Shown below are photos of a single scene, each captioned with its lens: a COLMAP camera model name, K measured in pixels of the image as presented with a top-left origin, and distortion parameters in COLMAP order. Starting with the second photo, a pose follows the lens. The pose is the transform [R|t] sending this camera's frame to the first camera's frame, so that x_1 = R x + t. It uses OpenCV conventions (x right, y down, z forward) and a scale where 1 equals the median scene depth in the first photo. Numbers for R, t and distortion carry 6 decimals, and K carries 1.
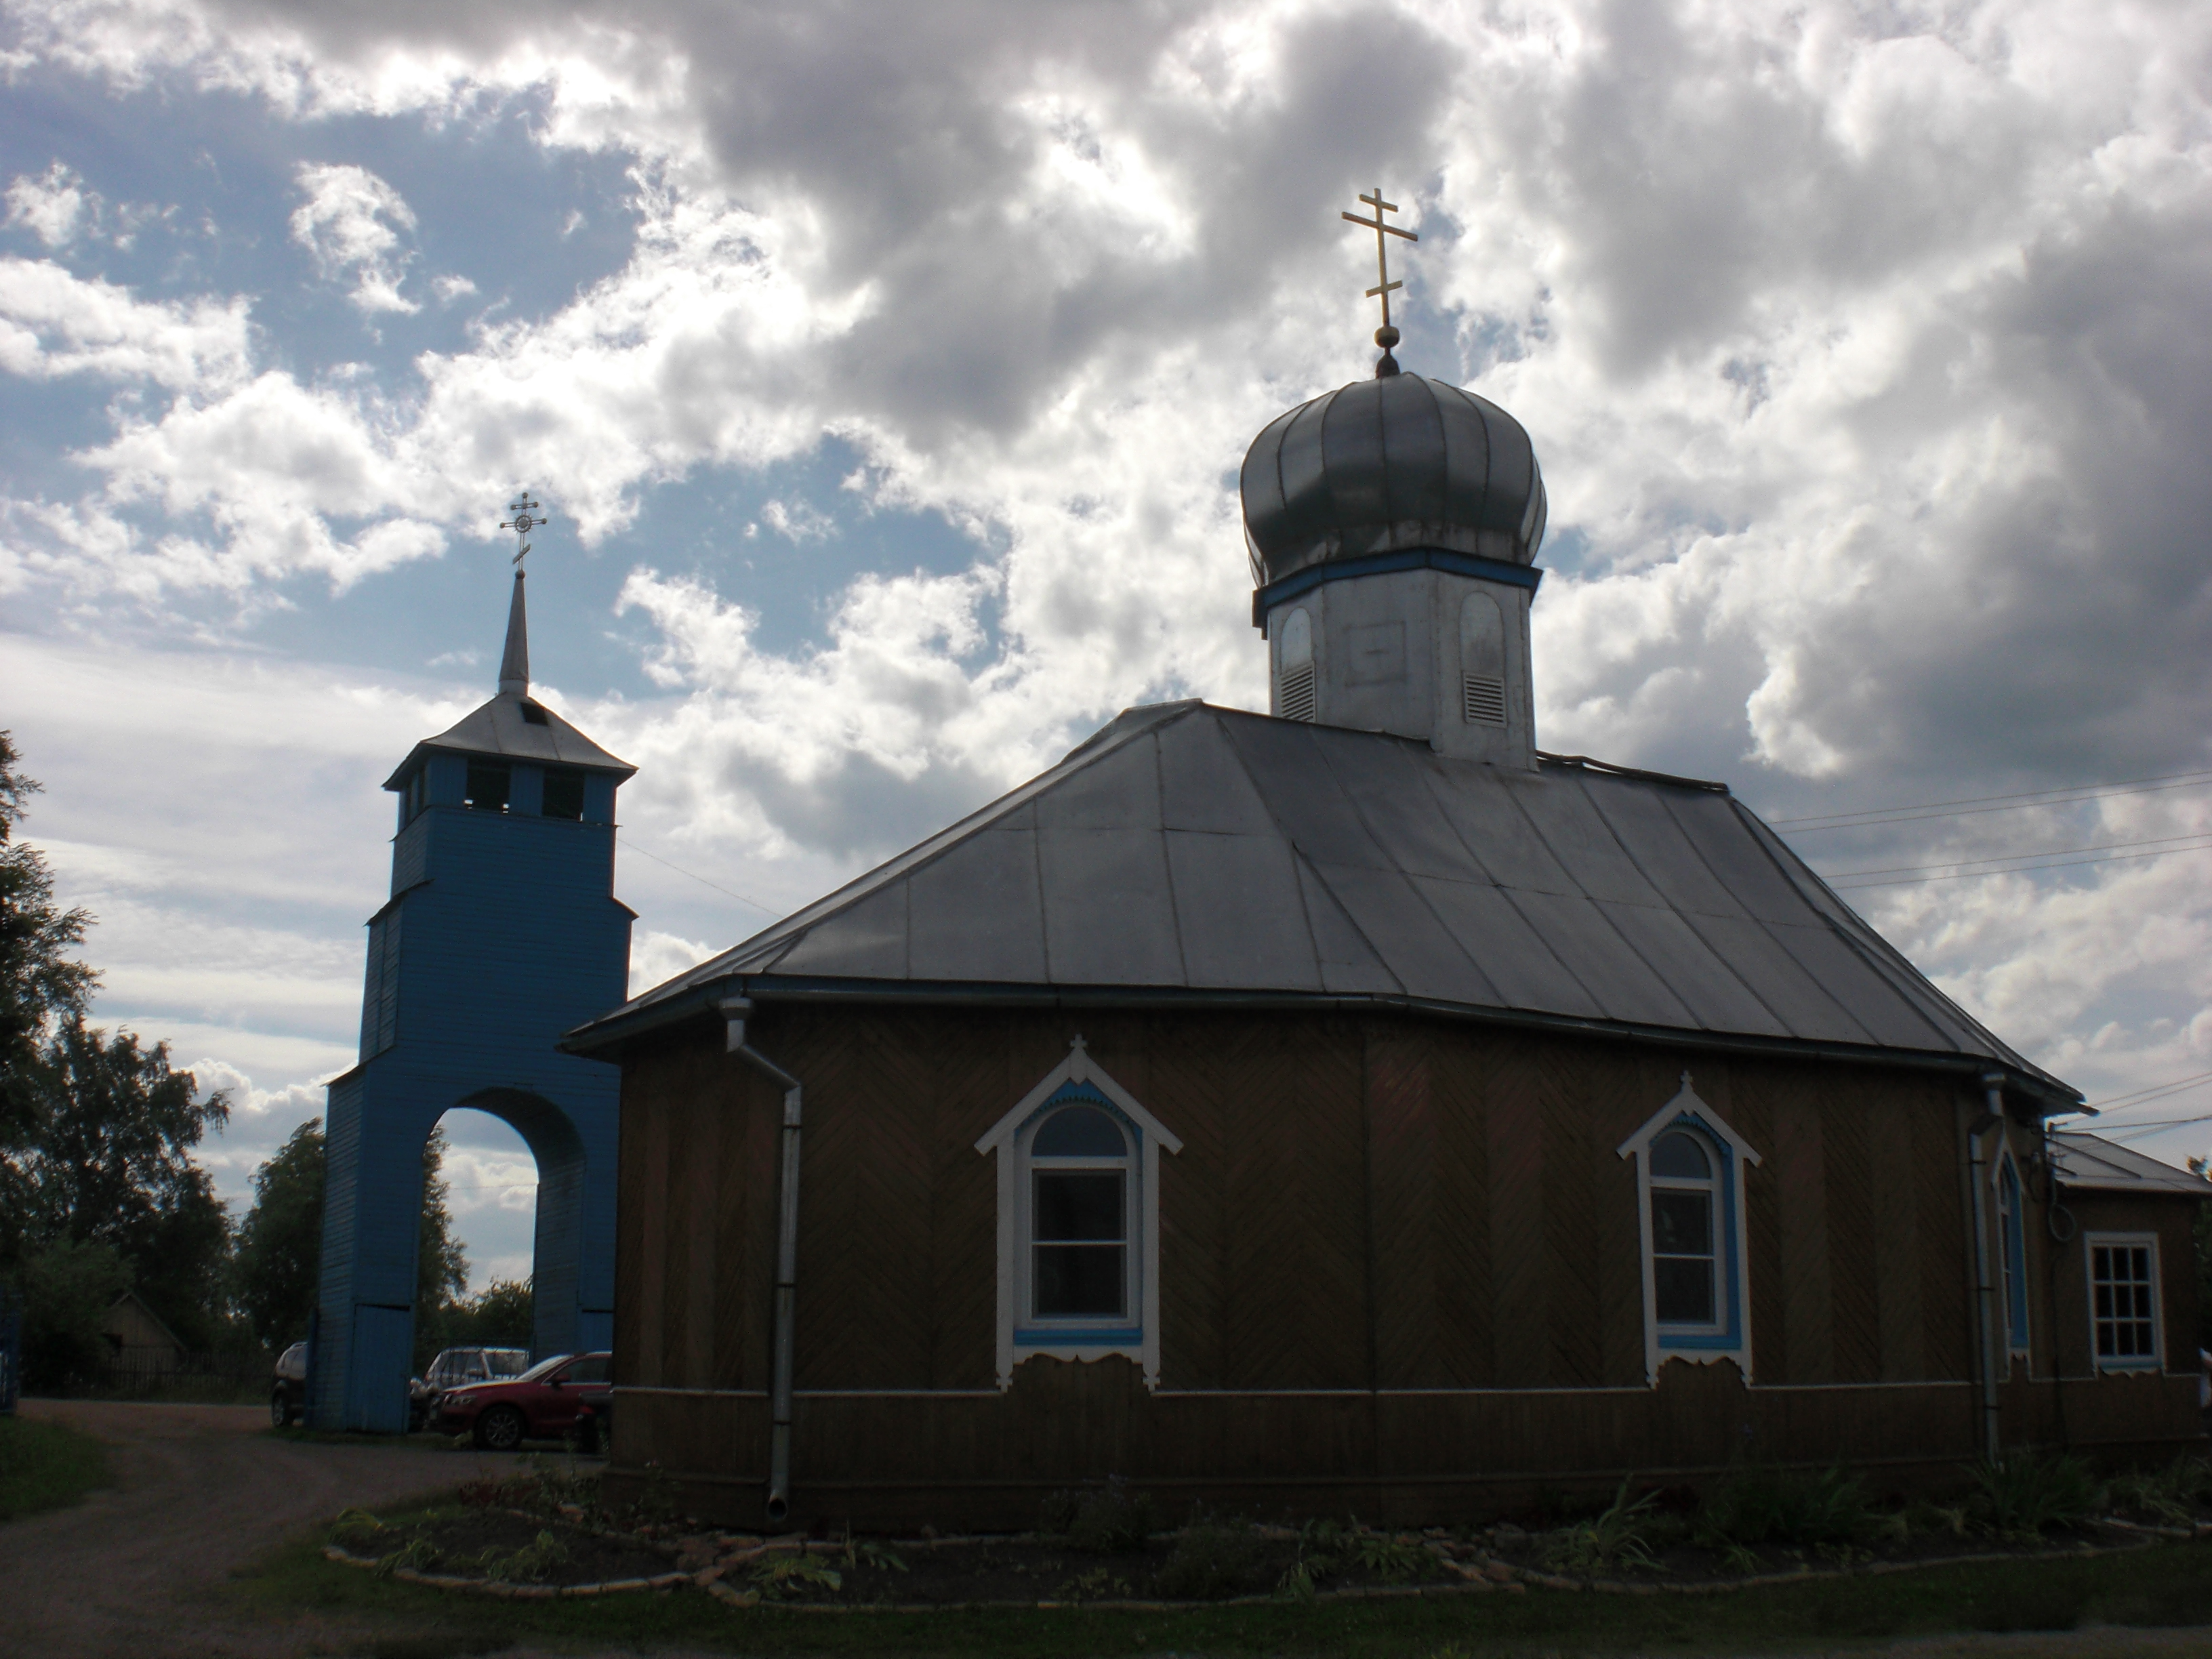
lens RADIAL K [[2502.6, 0, 1106.0], [0, 2502.6, 829.5], [0, 0, 1]] dist [0.000083, -0.343521]
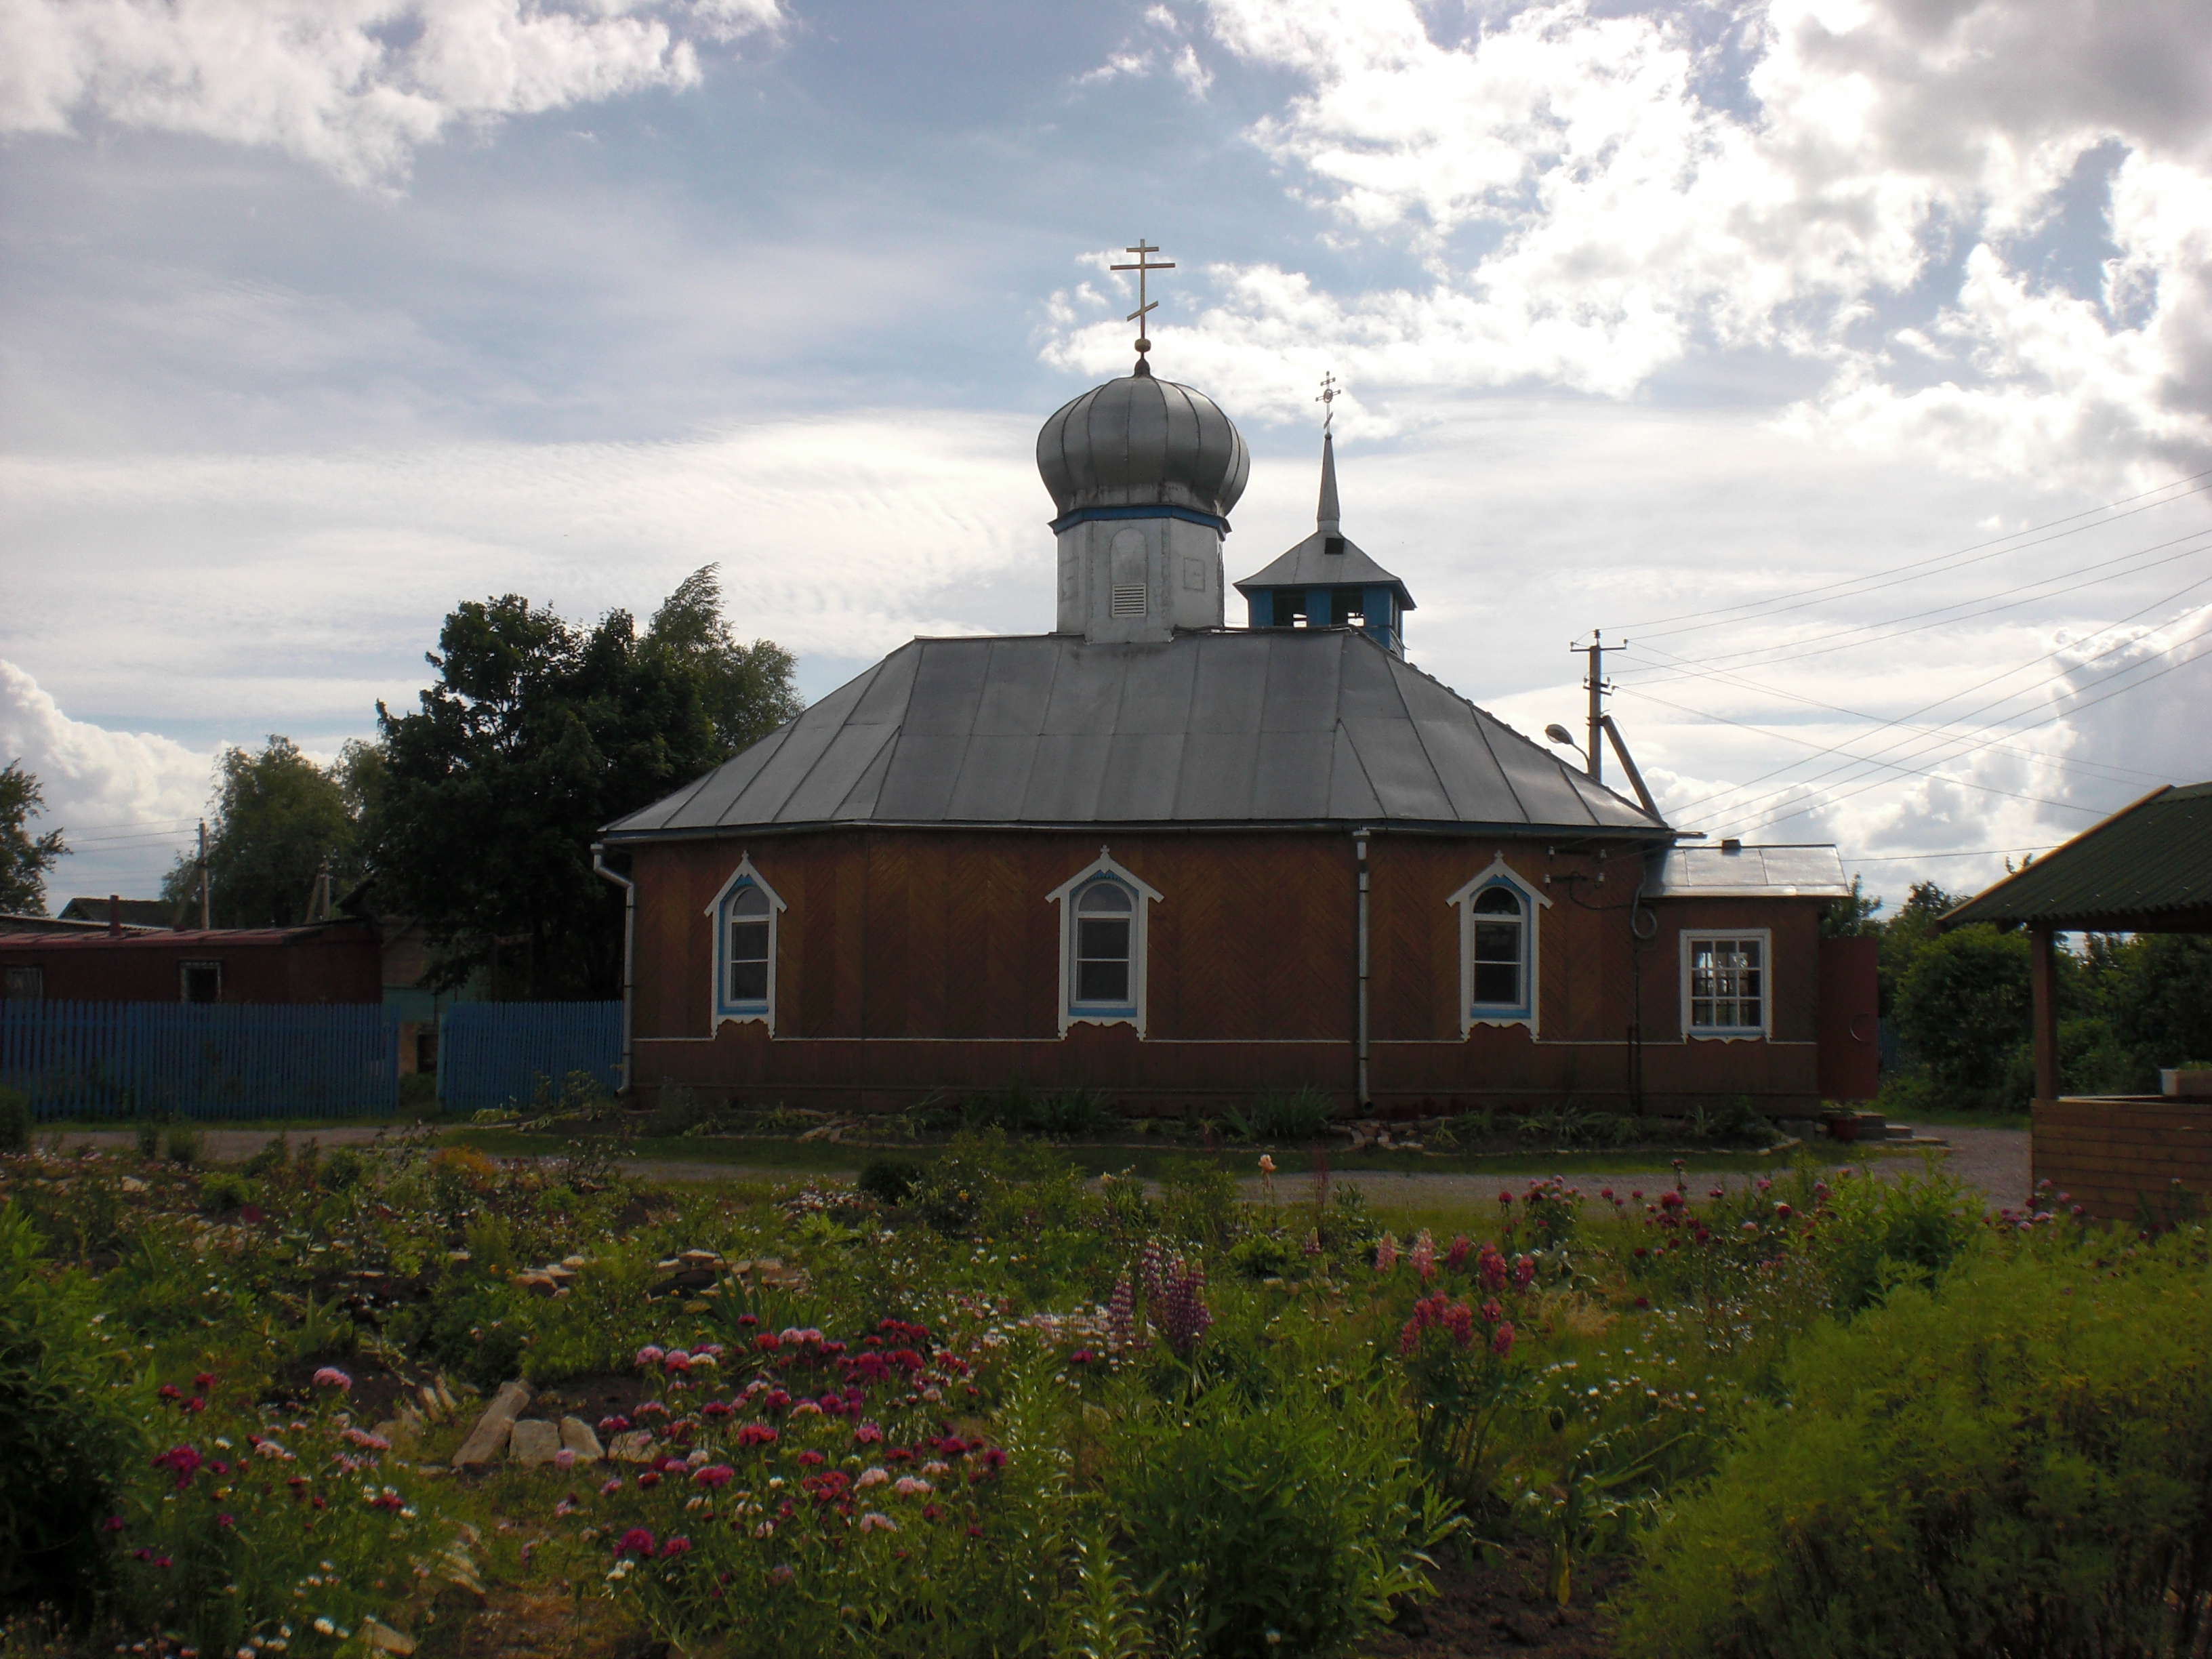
lens RADIAL K [[2502.6, 0, 1106.0], [0, 2502.6, 829.5], [0, 0, 1]] dist [0.000083, -0.343521]
pose [[0.759956, -0.053391, -0.647778, 0.634090], [0.133604, 0.988170, 0.075294, -0.017223], [0.636095, -0.143766, 0.758099, -0.108317]]
